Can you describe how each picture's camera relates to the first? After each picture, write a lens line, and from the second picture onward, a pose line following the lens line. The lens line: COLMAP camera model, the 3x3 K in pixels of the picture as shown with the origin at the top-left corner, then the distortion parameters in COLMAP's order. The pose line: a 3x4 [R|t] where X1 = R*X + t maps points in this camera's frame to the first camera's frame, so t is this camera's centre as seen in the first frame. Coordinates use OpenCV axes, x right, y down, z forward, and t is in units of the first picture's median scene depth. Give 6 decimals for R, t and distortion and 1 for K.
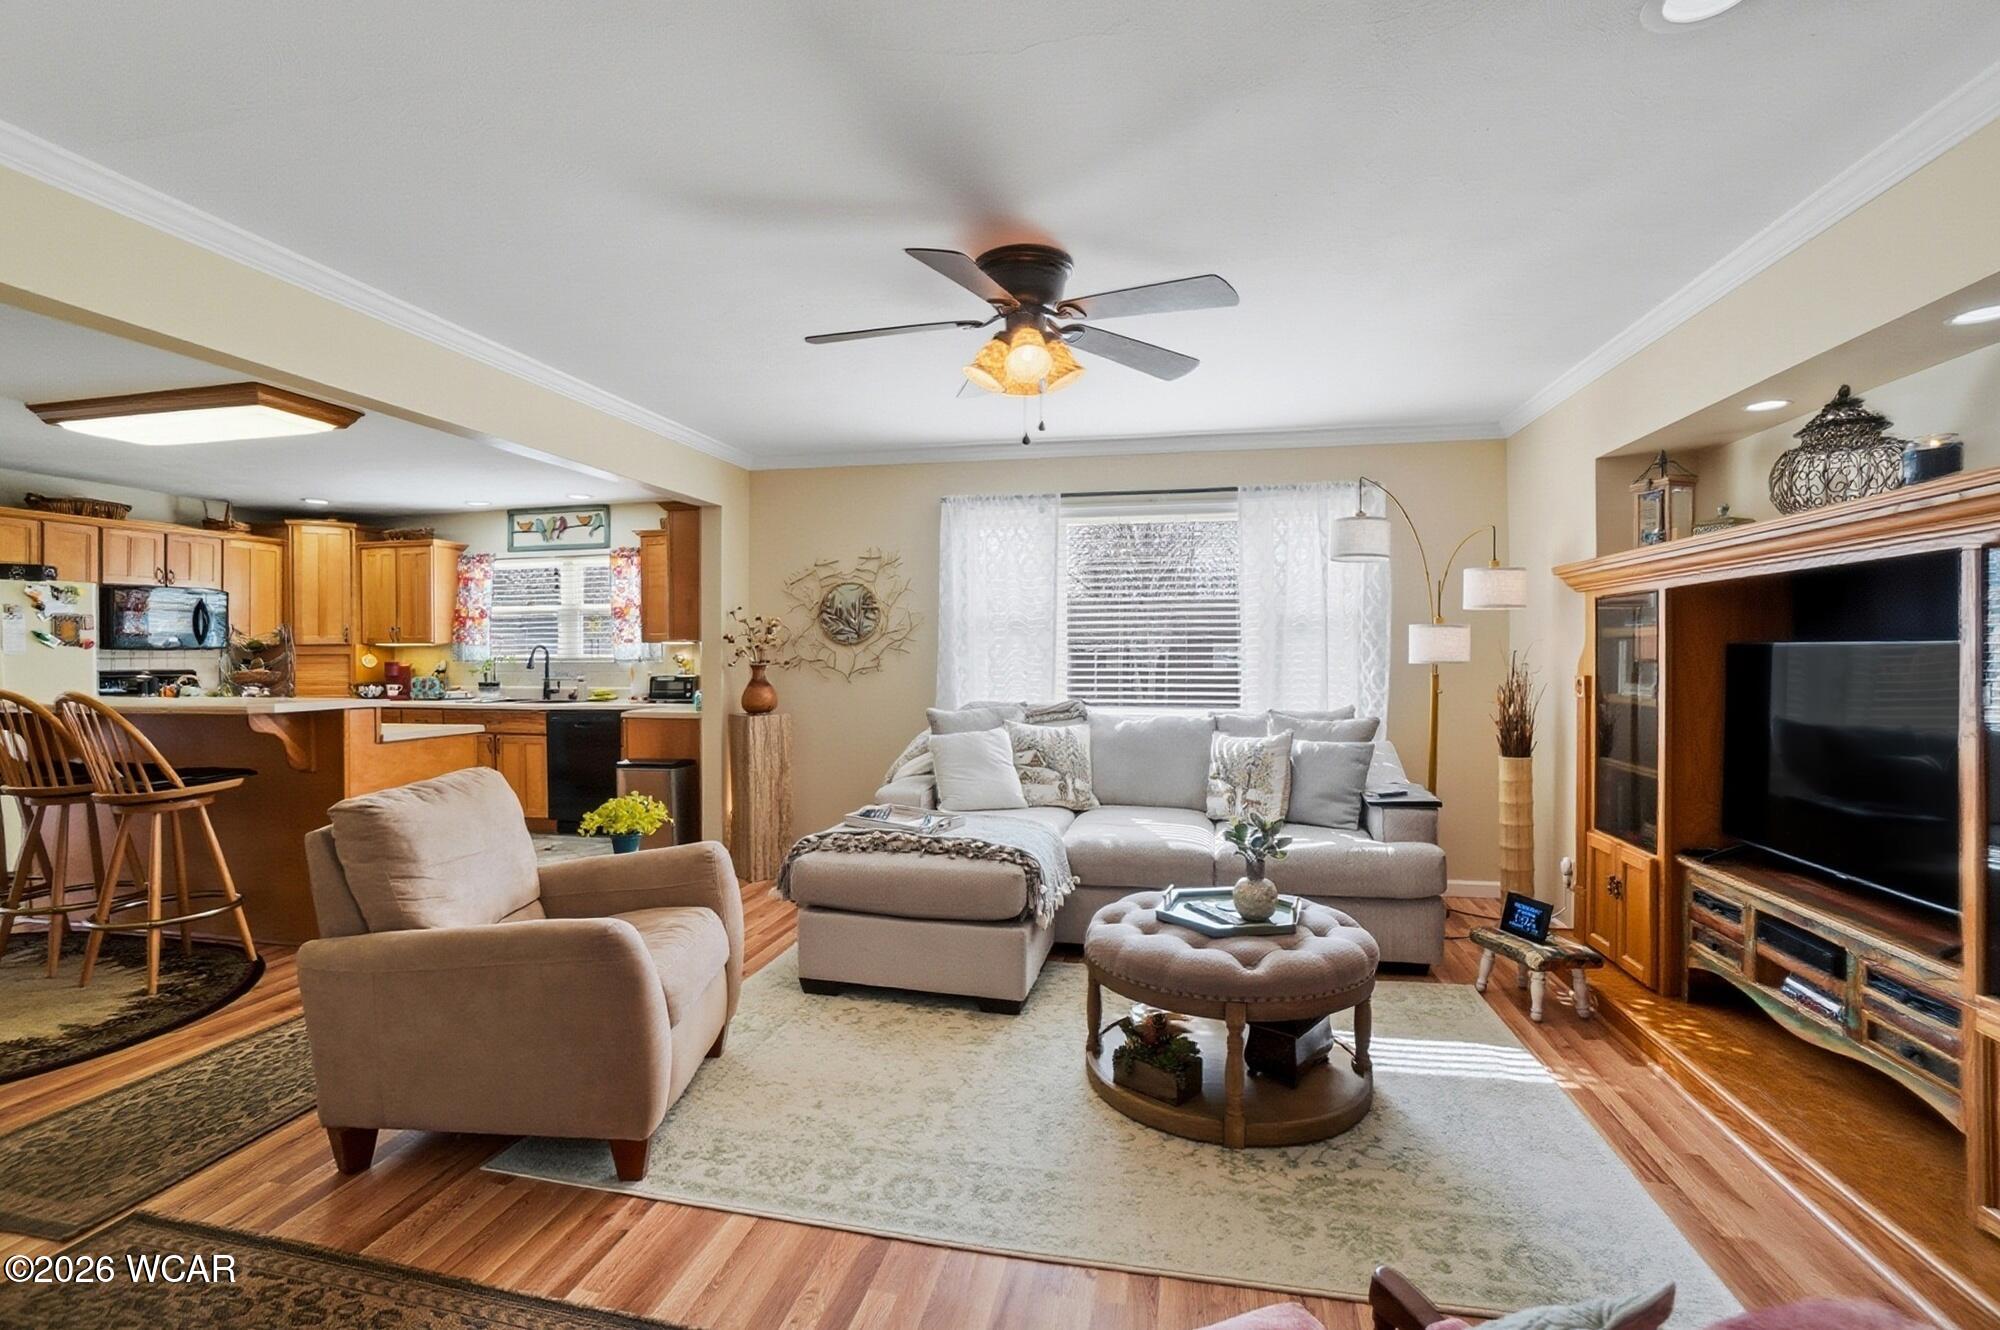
lens RADIAL K [[881.6, 0, 970.5], [0, 881.6, 659.4], [0, 0, 1]] dist [-0.021012, 0.000294]
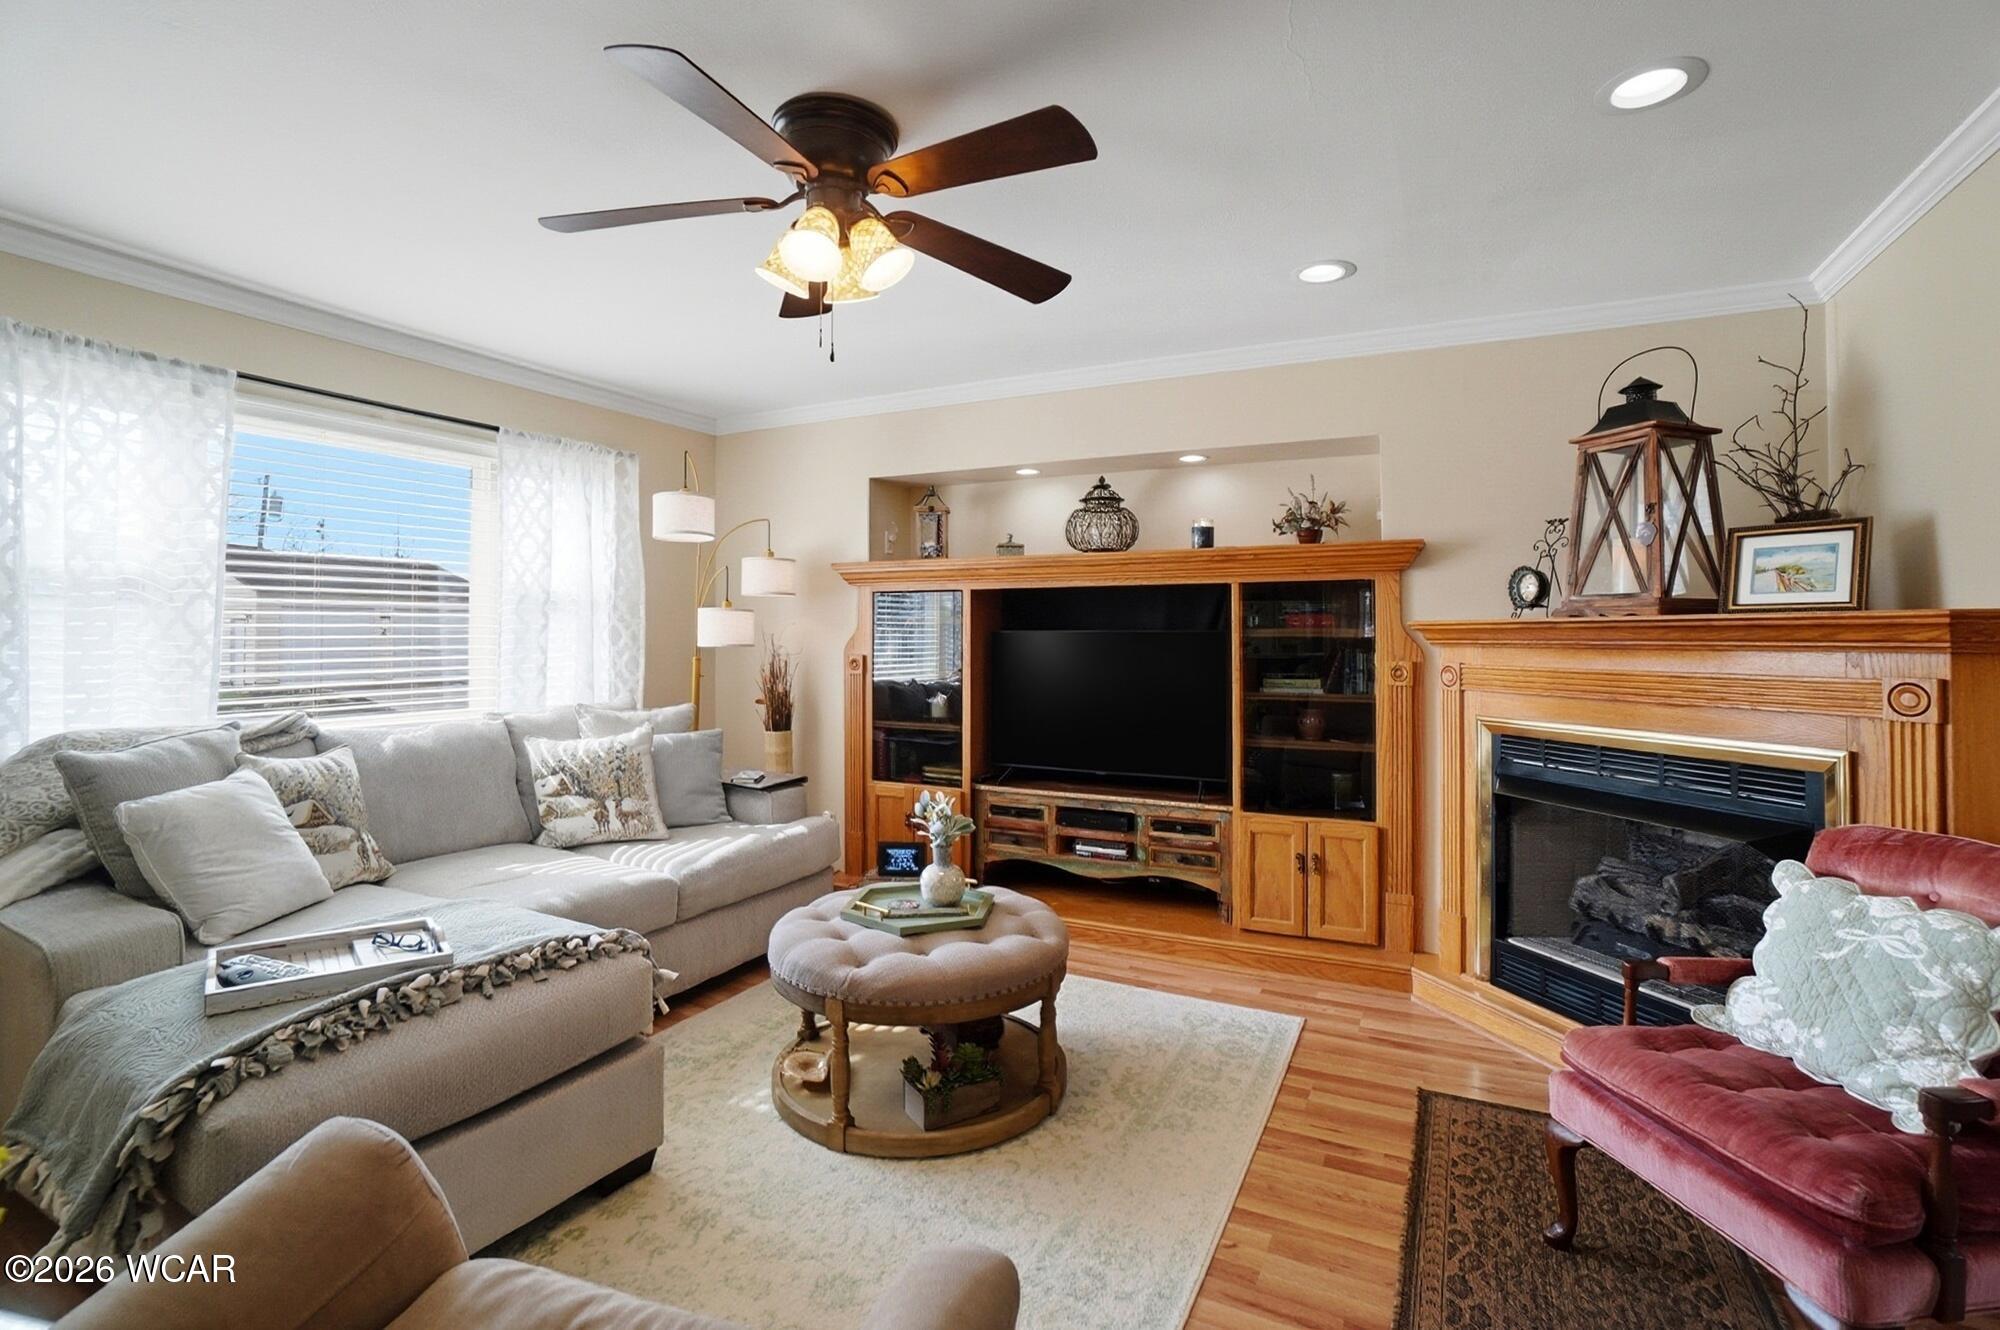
lens RADIAL K [[905.4, 0, 998.4], [0, 905.4, 619.6], [0, 0, 1]] dist [-0.043511, 0.000167]
pose [[0.275462, 0.017857, 0.961146, -0.428015], [0.007284, 0.999760, -0.020661, -0.003293], [-0.961284, 0.012692, 0.275266, 0.439258]]
